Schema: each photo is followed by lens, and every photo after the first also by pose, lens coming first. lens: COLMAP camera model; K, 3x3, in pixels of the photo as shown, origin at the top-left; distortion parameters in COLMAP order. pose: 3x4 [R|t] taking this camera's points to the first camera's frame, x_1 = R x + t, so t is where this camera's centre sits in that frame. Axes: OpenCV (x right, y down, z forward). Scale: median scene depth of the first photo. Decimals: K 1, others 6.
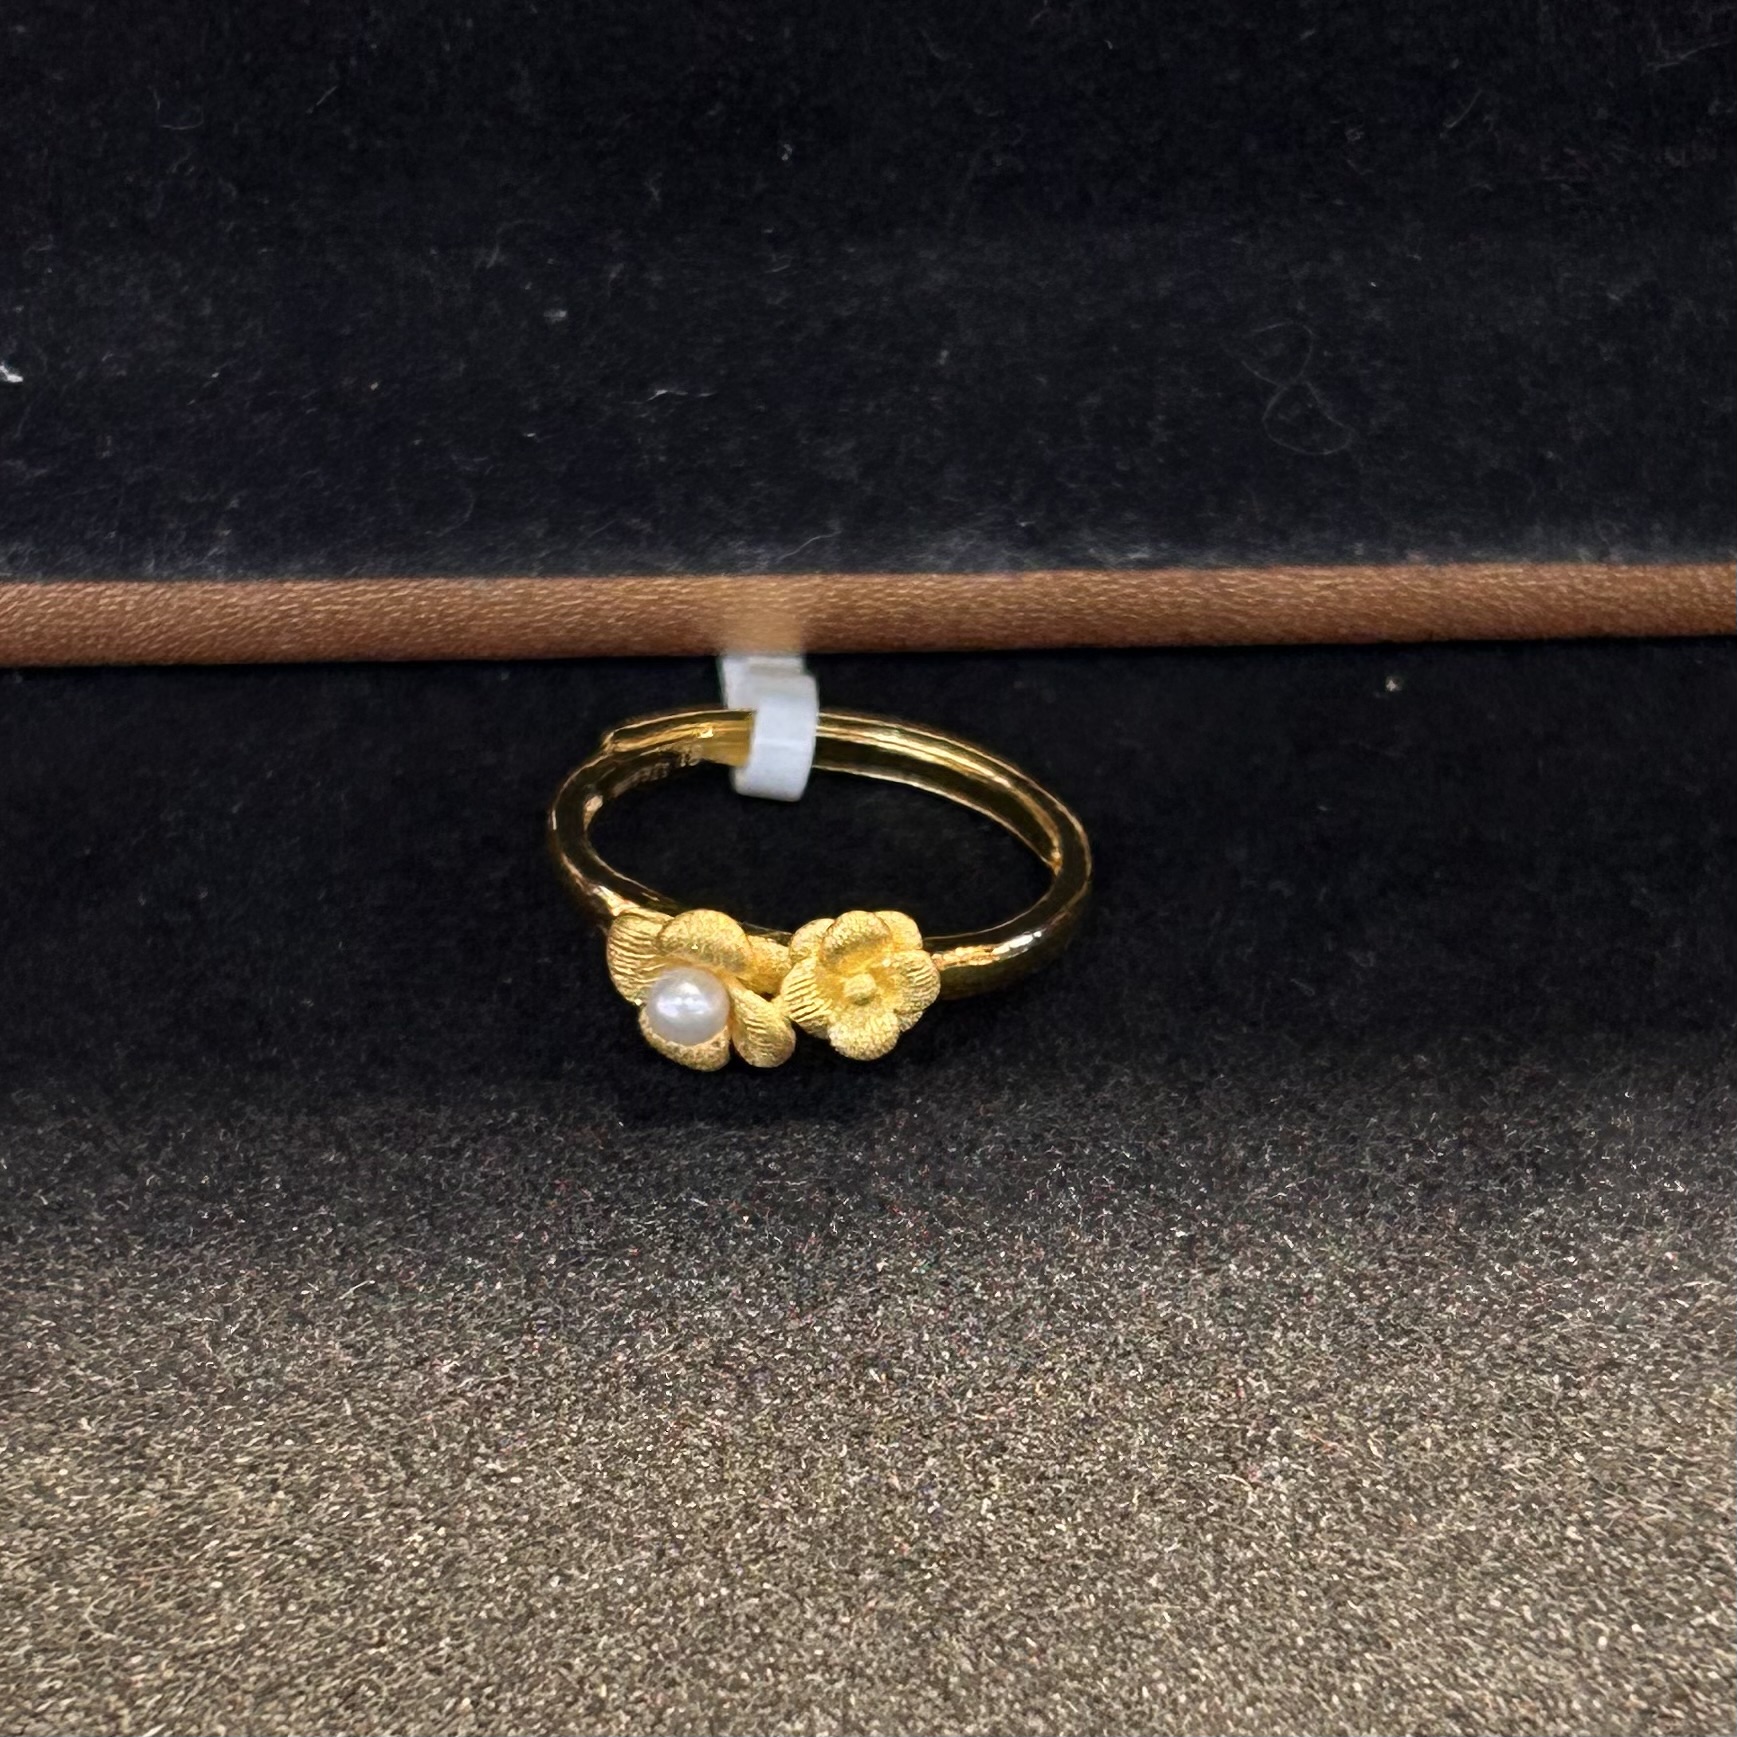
lens RADIAL K [[5507.5, 0, 769.0], [0, 5507.5, 892.5], [0, 0, 1]] dist [0.092579, 0.000000]
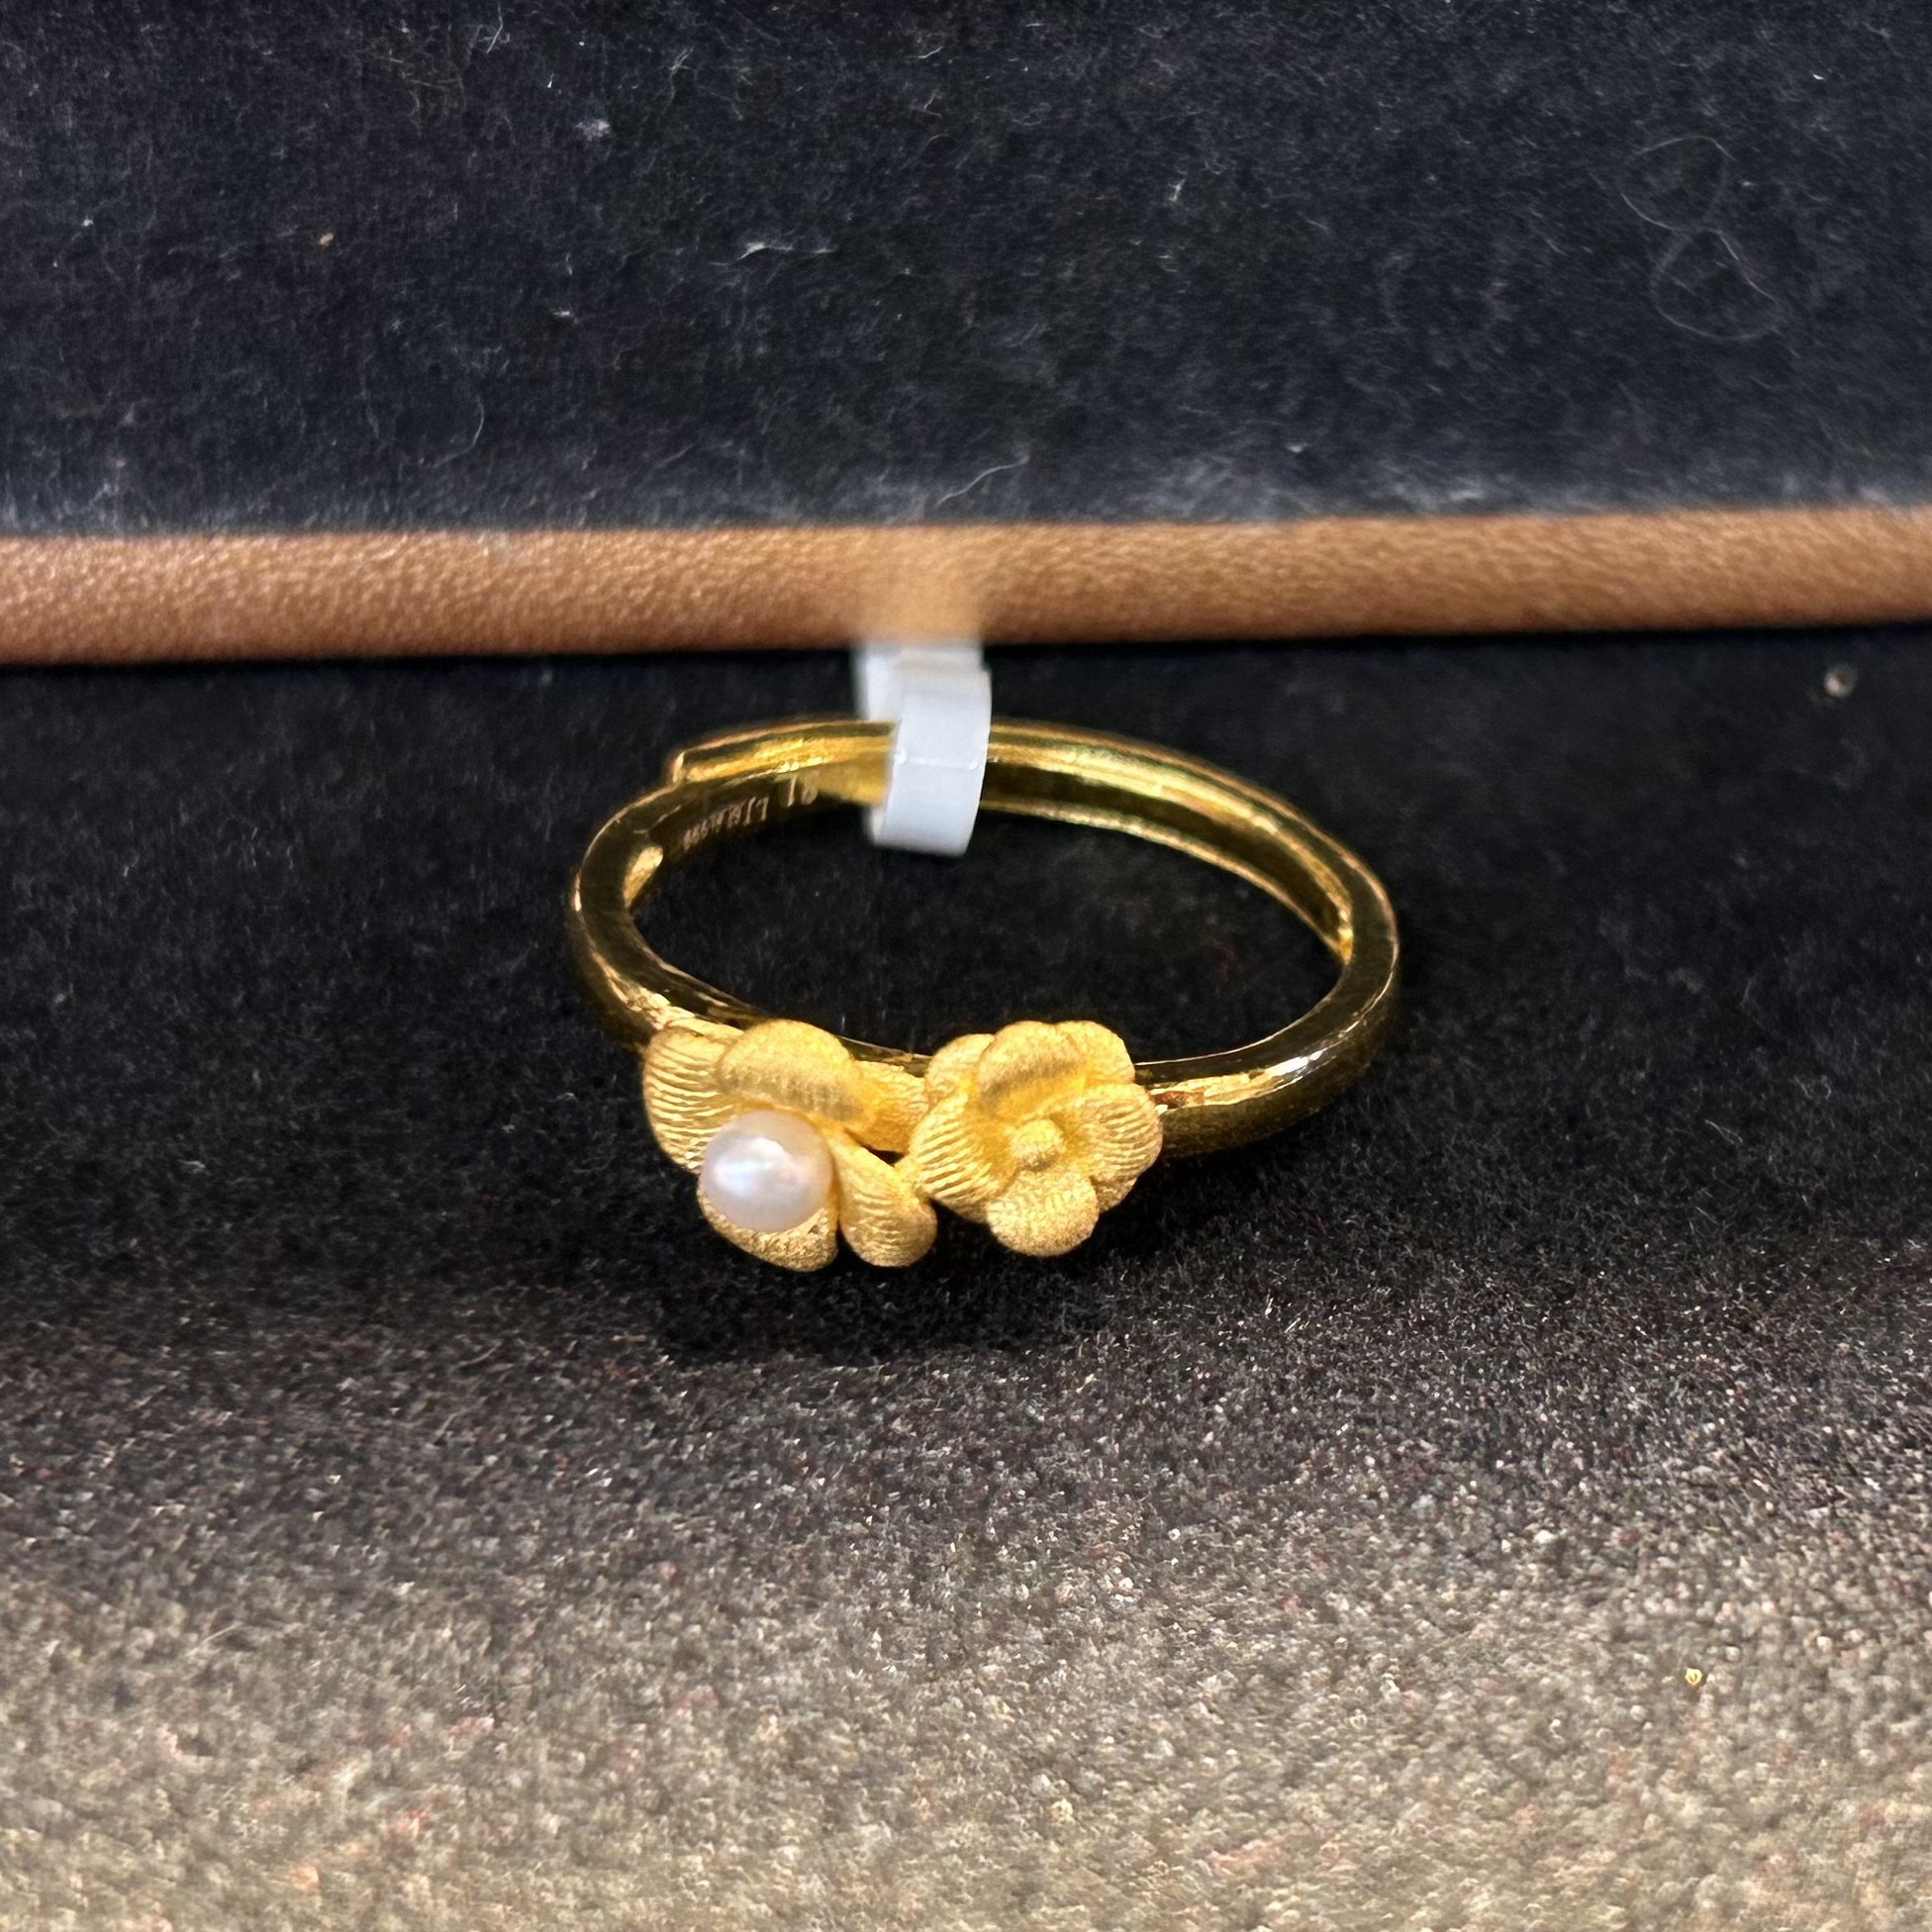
lens RADIAL K [[5013.5, 0, 1015.2], [0, 5013.5, 993.2], [0, 0, 1]] dist [0.127268, 0.000000]
pose [[0.999824, -0.004652, -0.018194, 0.023869], [0.004753, 0.999974, 0.005490, -0.003154], [0.018168, -0.005576, 0.999819, 0.404767]]
